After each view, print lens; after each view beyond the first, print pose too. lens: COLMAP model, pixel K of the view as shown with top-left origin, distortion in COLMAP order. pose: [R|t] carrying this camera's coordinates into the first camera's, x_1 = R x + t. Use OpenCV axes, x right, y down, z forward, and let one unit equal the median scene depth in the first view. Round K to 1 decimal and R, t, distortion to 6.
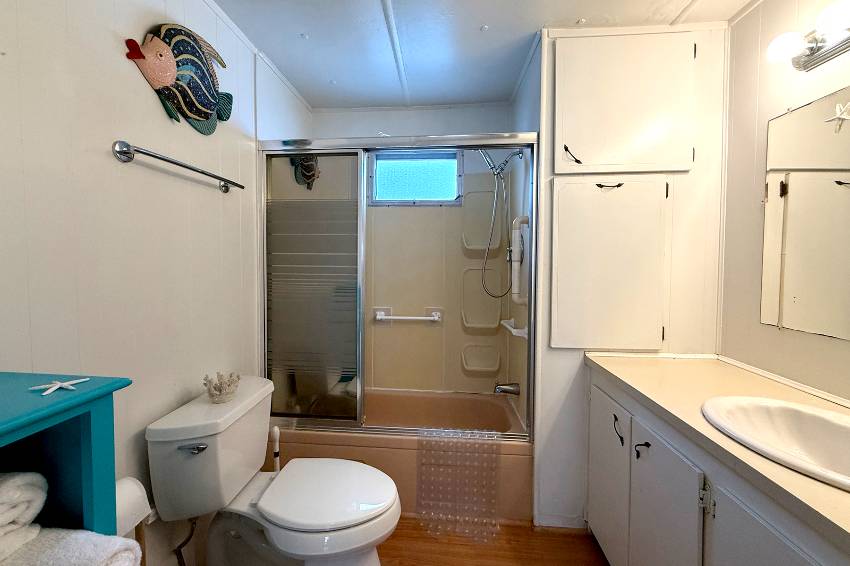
lens RADIAL K [[338.1, 0, 421.8], [0, 338.1, 272.2], [0, 0, 1]] dist [-0.000124, -0.000020]
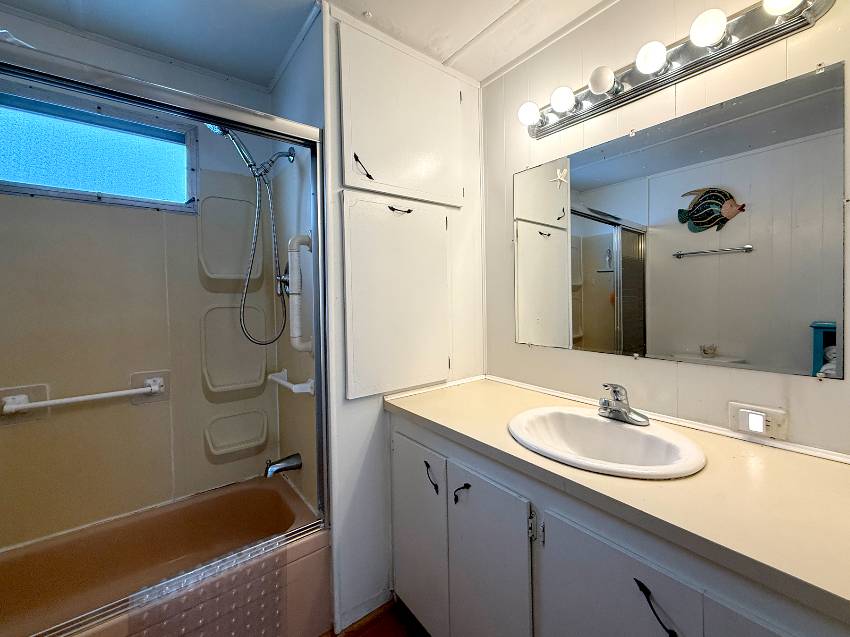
lens RADIAL K [[338.6, 0, 427.0], [0, 338.6, 303.4], [0, 0, 1]] dist [0.001351, -0.000317]
pose [[0.722525, -0.025648, 0.690869, -0.033240], [0.040942, 0.999145, -0.005726, 0.005155], [-0.690131, 0.032423, 0.722957, 0.279205]]
